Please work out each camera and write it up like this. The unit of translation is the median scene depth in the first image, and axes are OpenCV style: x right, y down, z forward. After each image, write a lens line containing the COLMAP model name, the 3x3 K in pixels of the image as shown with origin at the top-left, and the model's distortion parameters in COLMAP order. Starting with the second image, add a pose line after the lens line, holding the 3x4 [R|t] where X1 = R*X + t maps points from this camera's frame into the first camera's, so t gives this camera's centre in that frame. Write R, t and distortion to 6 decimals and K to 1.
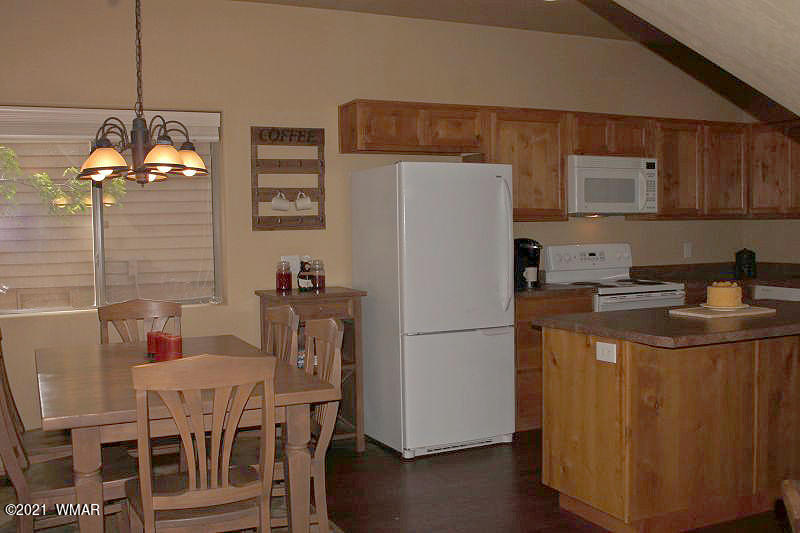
lens RADIAL K [[835.0, 0, 400.0], [0, 835.0, 266.5], [0, 0, 1]] dist [-0.131689, 0.192595]
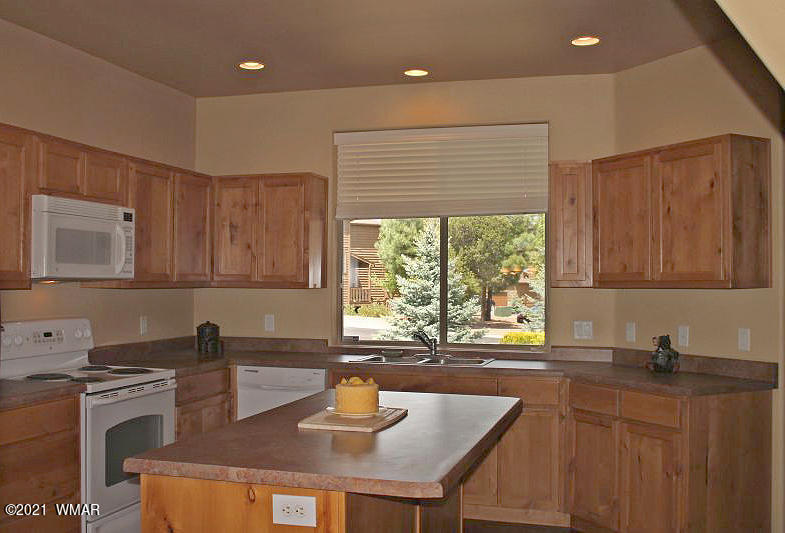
lens RADIAL K [[827.2, 0, 392.5], [0, 827.2, 266.5], [0, 0, 1]] dist [-0.140733, 0.174567]
pose [[0.664598, 0.032051, 0.746513, -0.107138], [0.021940, 0.997812, -0.062374, -0.025464], [-0.746879, 0.057832, 0.662441, 0.341483]]
